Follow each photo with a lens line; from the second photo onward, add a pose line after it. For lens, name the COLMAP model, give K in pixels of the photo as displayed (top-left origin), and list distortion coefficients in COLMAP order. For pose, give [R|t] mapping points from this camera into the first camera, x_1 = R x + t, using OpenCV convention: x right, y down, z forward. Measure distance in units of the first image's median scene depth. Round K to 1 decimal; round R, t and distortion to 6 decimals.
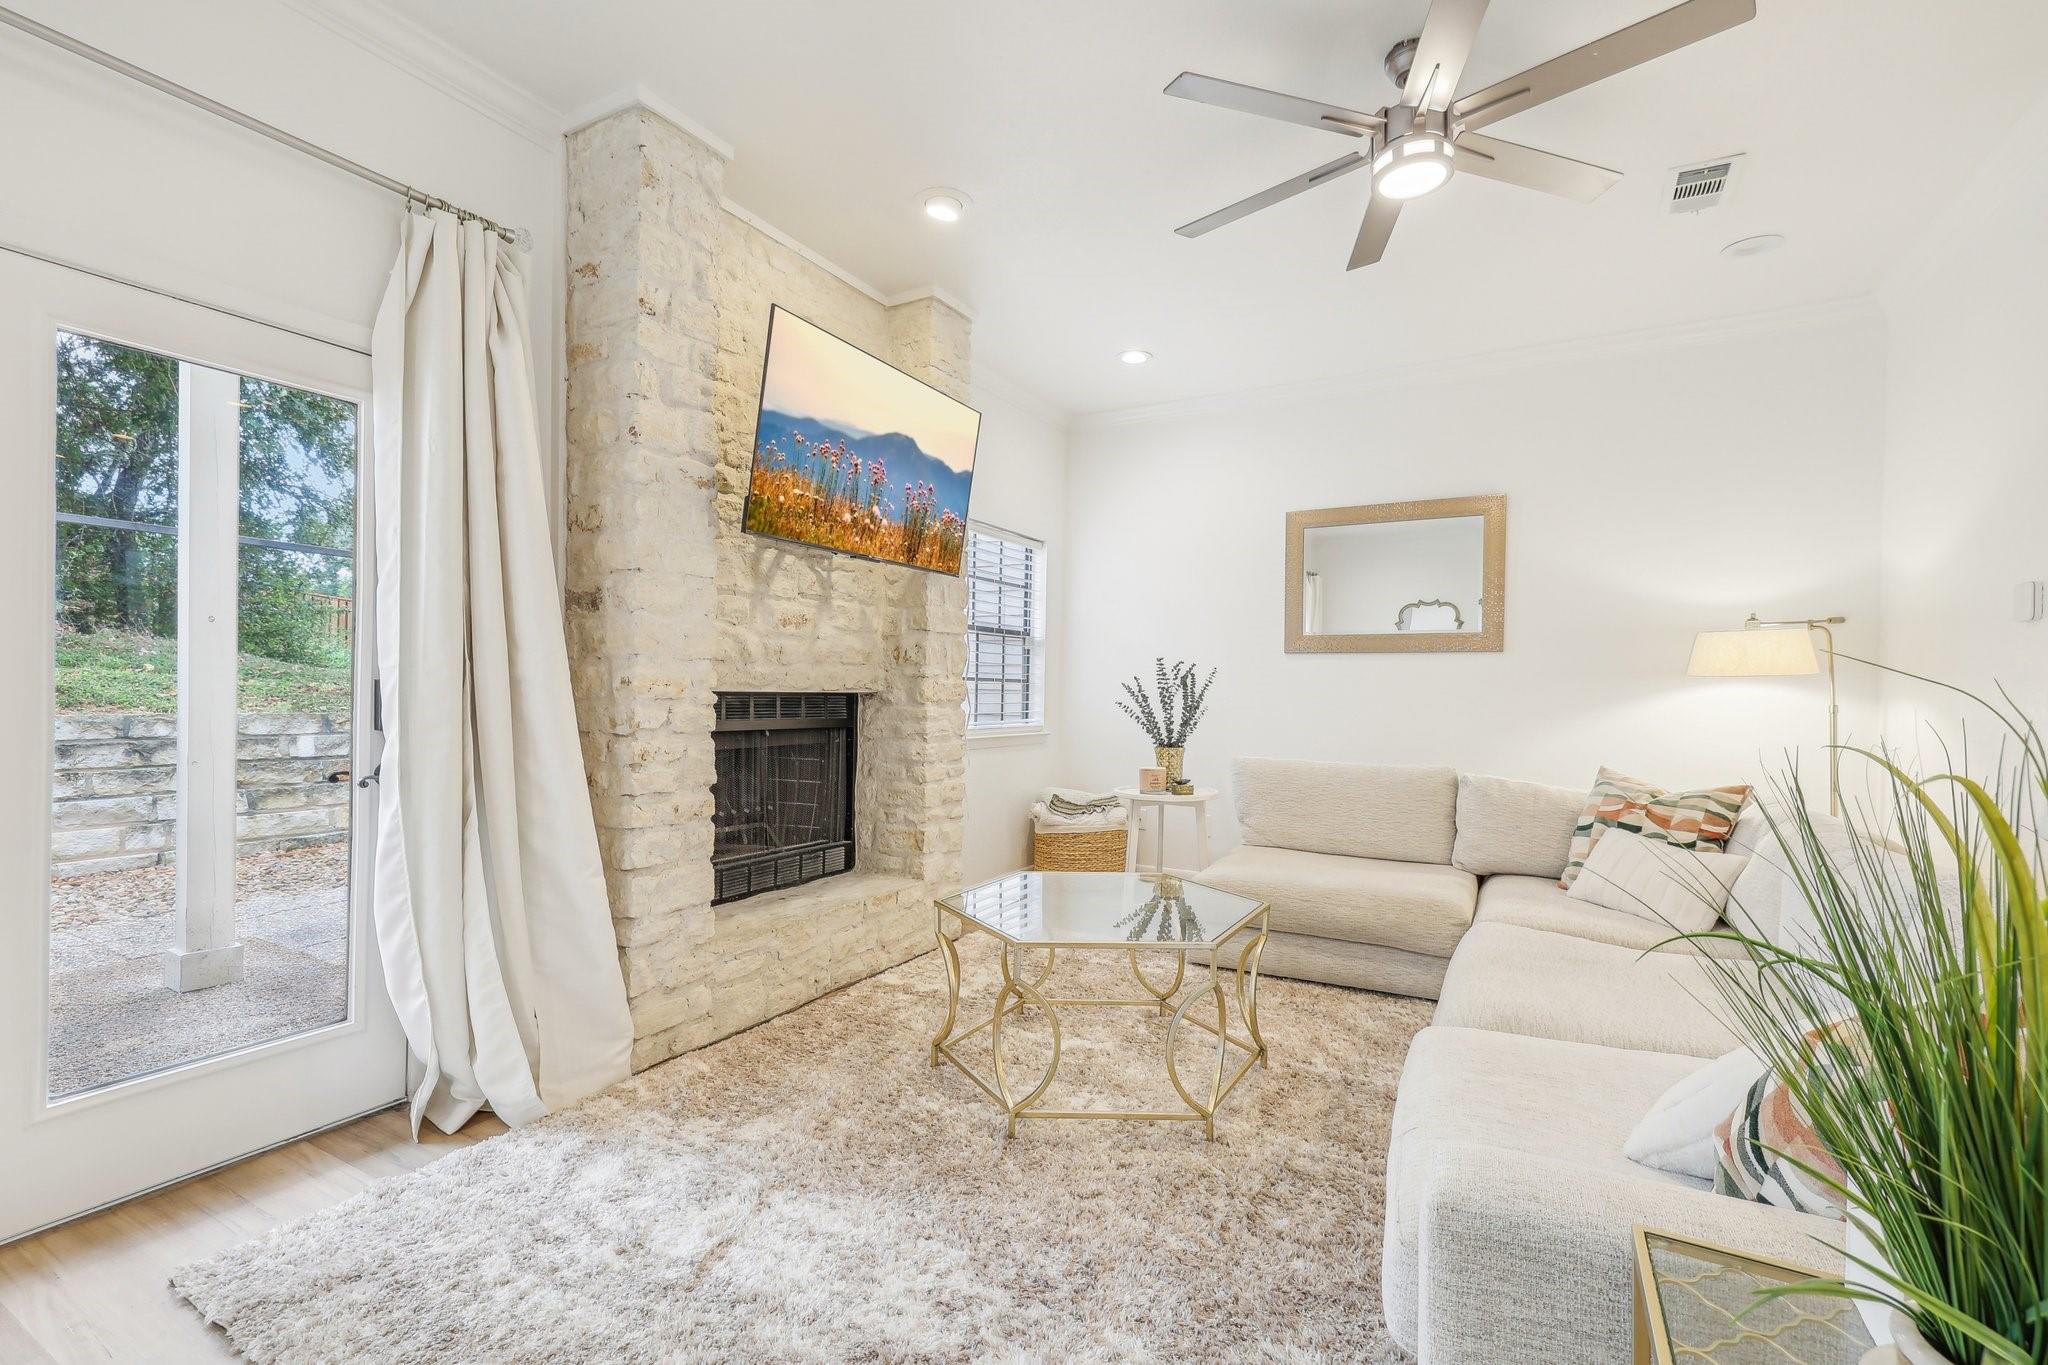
lens RADIAL K [[908.4, 0, 1024.0], [0, 908.4, 682.5], [0, 0, 1]] dist [0.004089, 0.000428]
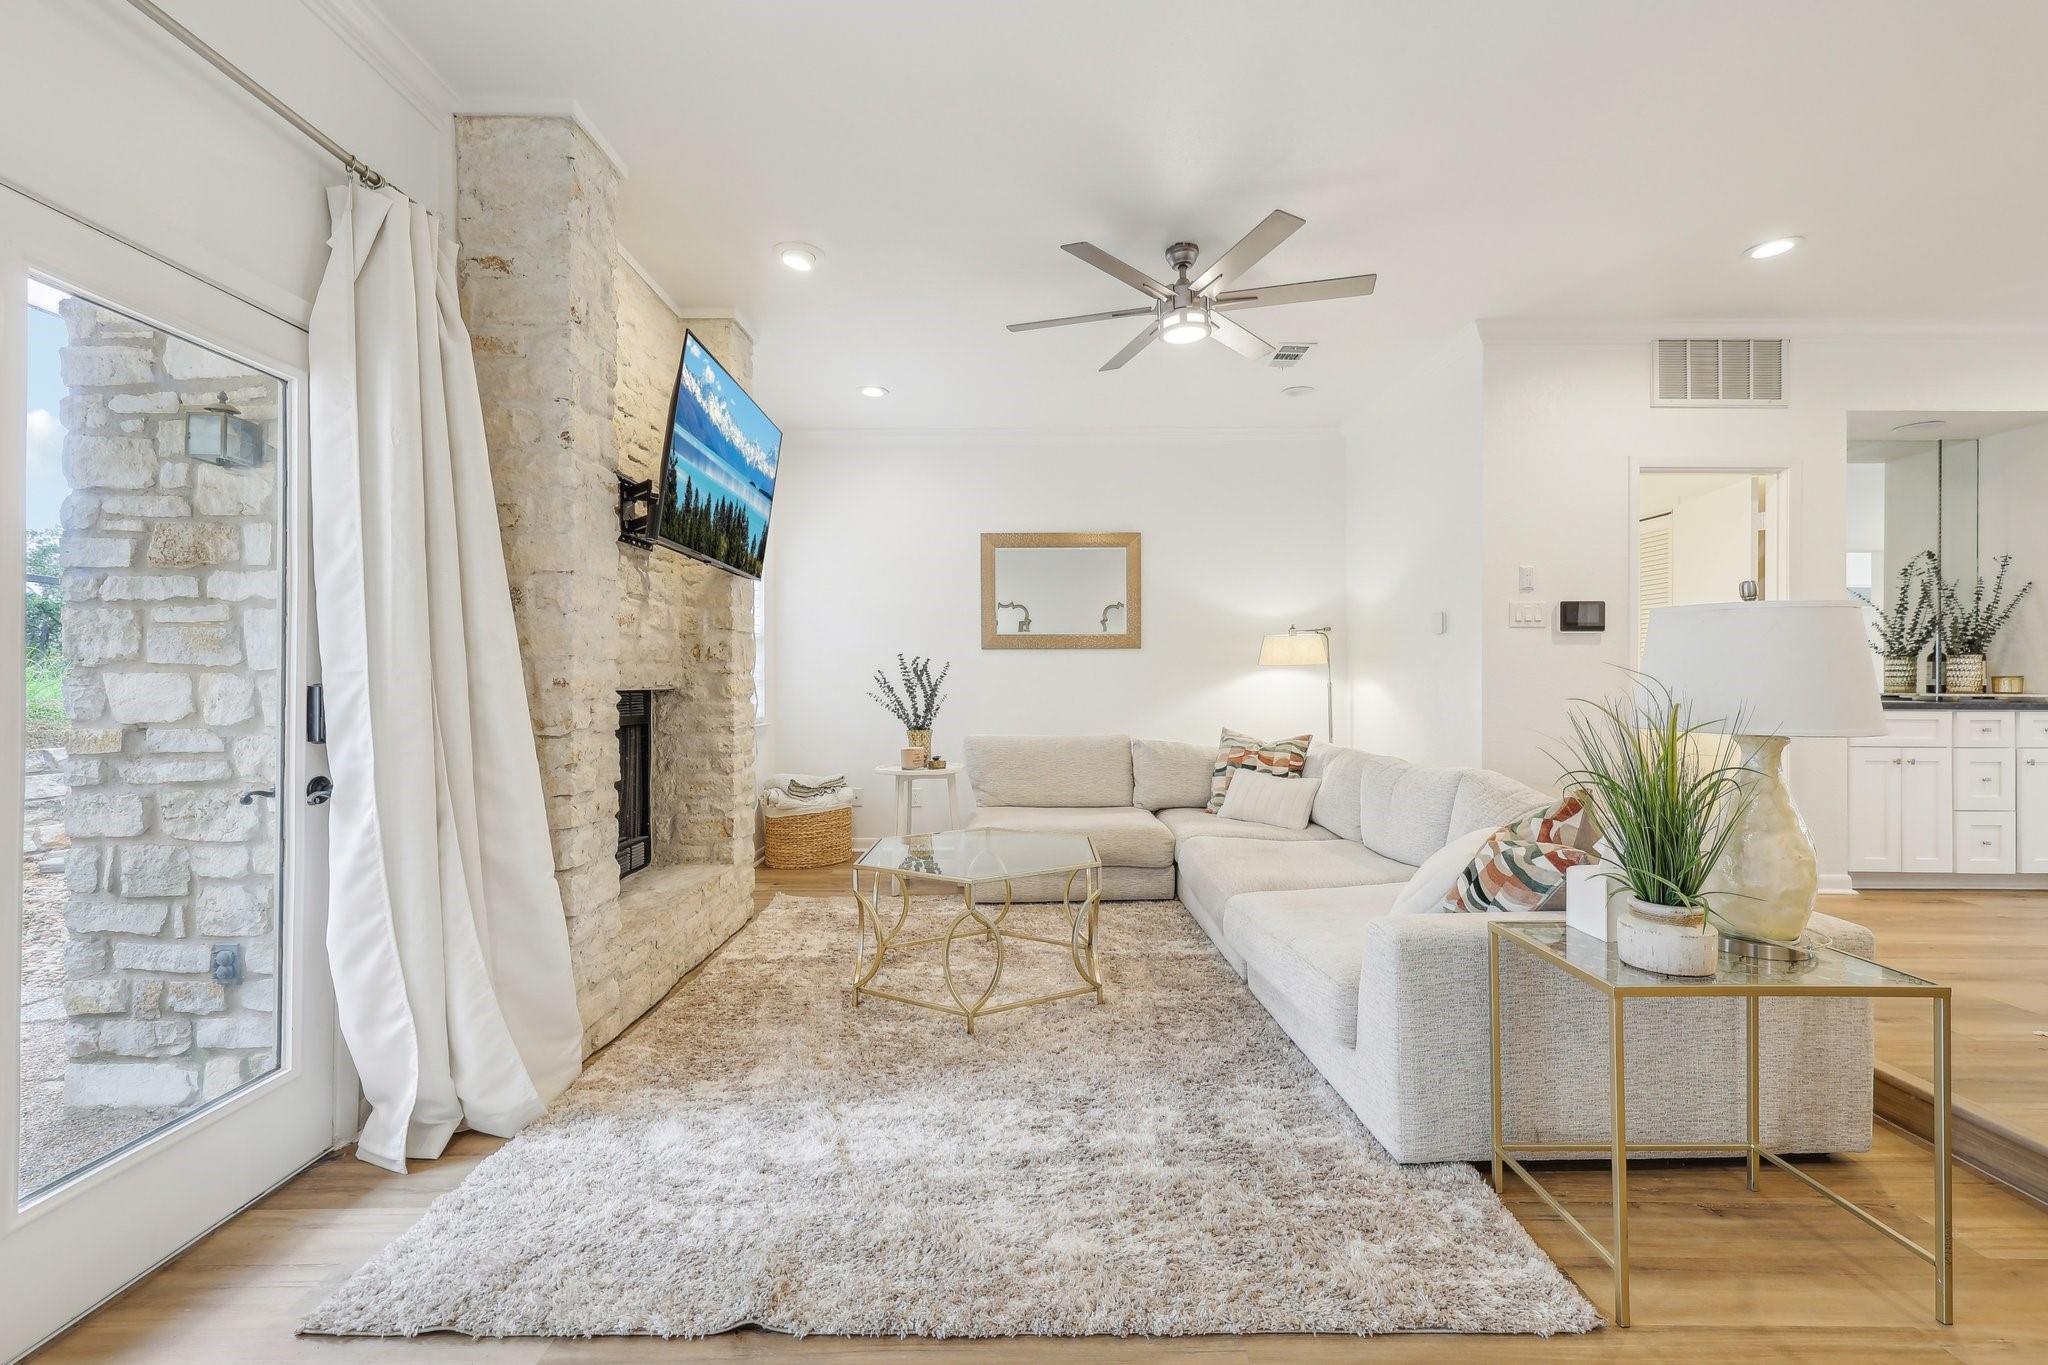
lens RADIAL K [[890.0, 0, 1019.6], [0, 890.0, 662.6], [0, 0, 1]] dist [0.000675, 0.000075]
pose [[0.868432, -0.008543, 0.495734, -0.385827], [0.014058, 0.999874, -0.007395, -0.007303], [-0.495608, 0.013391, 0.868443, -0.086987]]
